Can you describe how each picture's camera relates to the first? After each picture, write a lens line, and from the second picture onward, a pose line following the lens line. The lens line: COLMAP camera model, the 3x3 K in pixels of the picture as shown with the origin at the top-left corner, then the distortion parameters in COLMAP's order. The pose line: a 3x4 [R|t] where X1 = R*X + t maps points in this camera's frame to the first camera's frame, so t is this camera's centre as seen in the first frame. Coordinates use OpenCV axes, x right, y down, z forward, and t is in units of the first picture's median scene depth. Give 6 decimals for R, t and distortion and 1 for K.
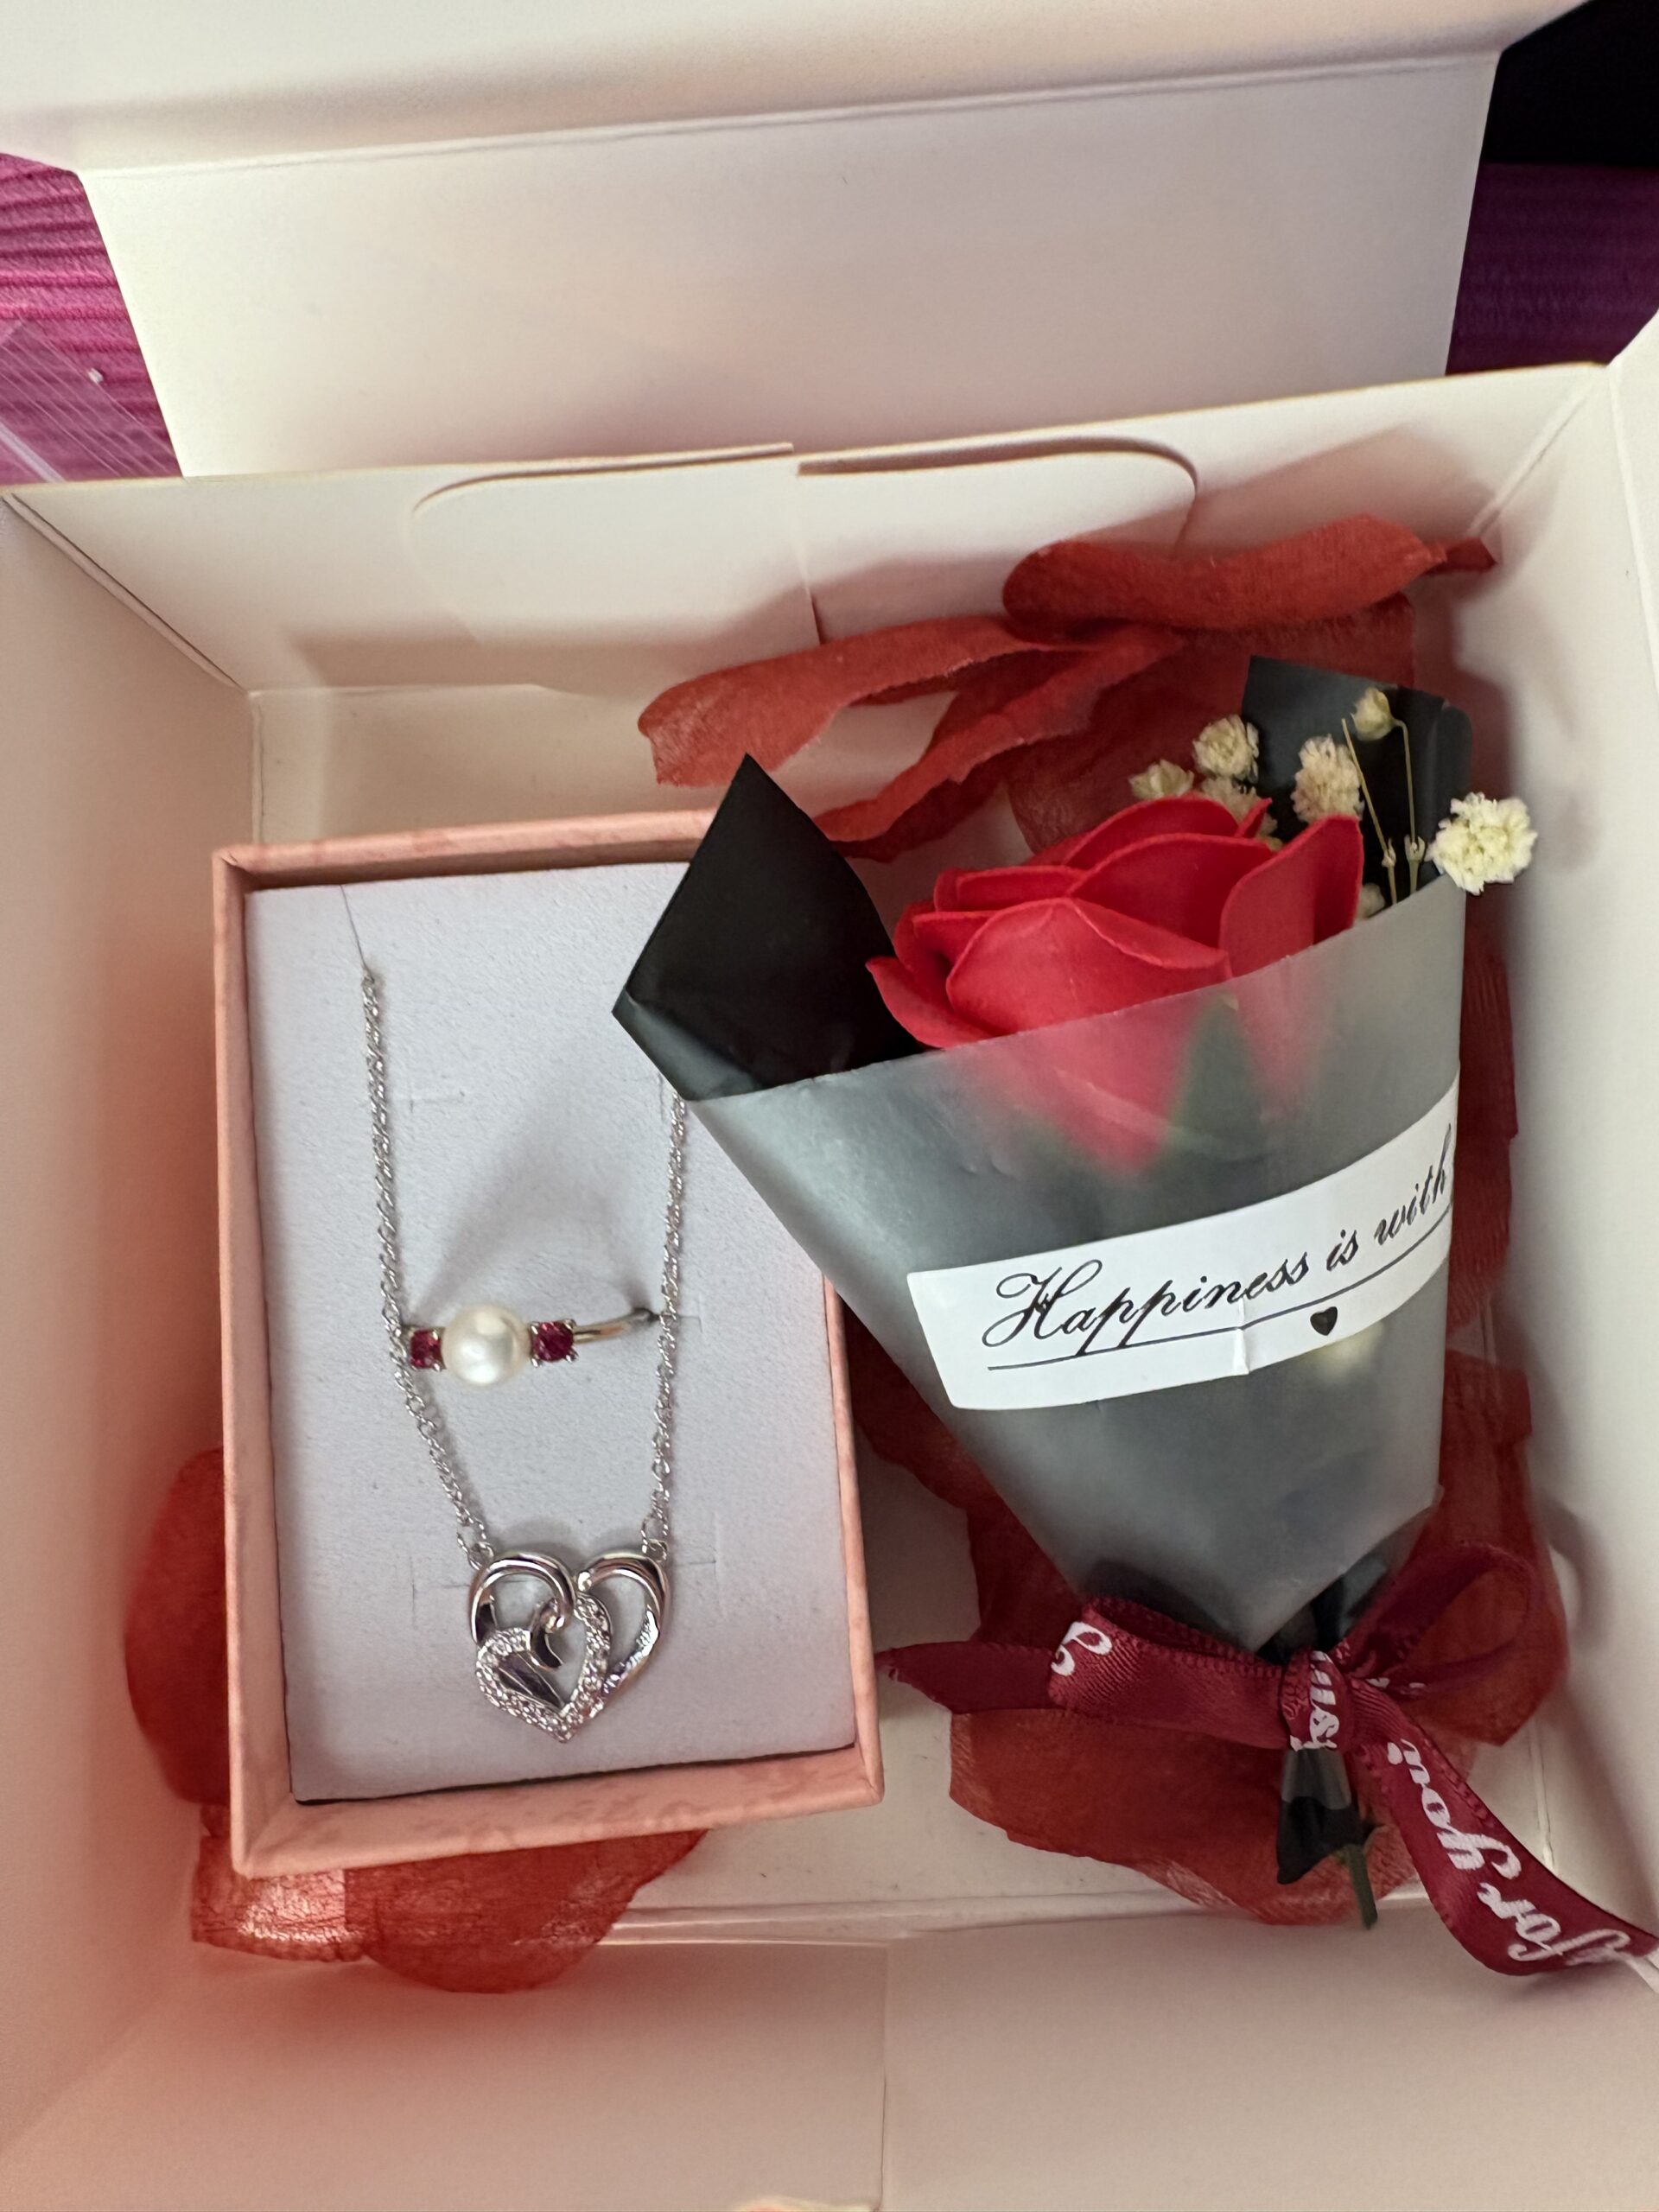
lens RADIAL K [[1699.9, 0, 826.9], [0, 1699.9, 1107.1], [0, 0, 1]] dist [0.000003, 0.009231]
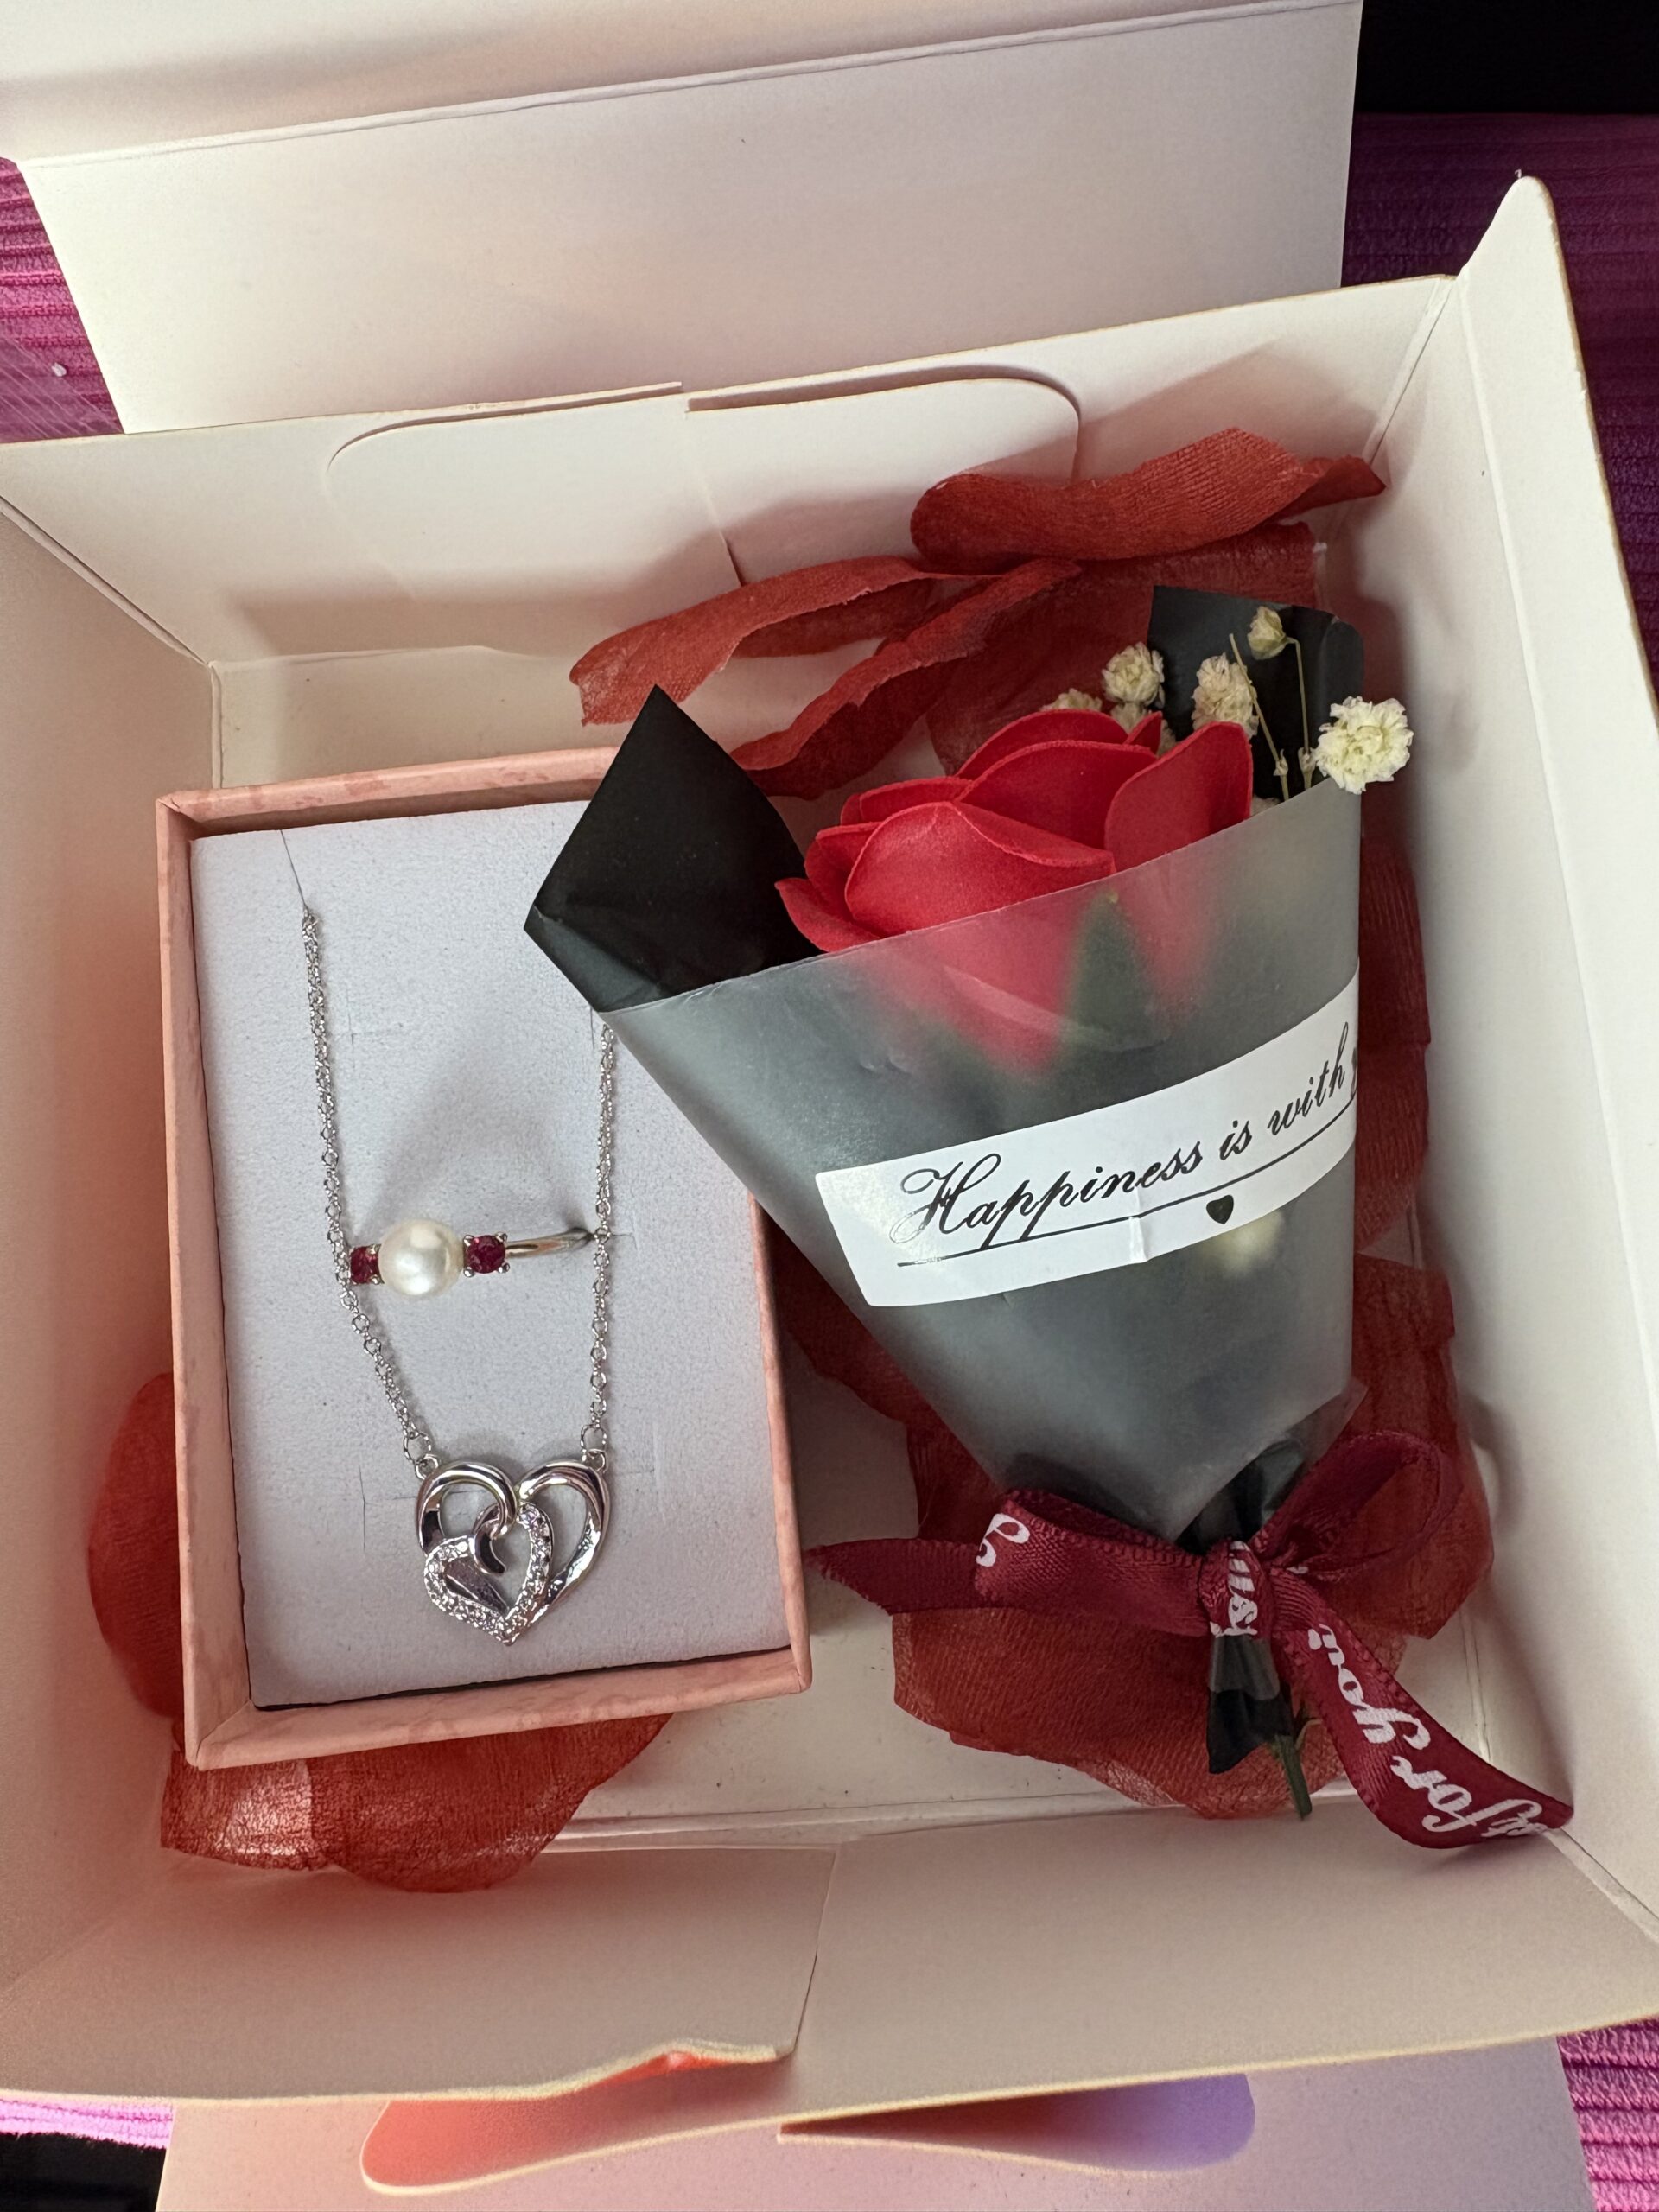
lens RADIAL K [[1699.9, 0, 834.4], [0, 1699.9, 1108.8], [0, 0, 1]] dist [0.000003, 0.009231]
pose [[0.999363, -0.026887, -0.023463, 0.076755], [0.026582, 0.999559, -0.013242, 0.065982], [0.023809, 0.012610, 0.999637, -0.036066]]
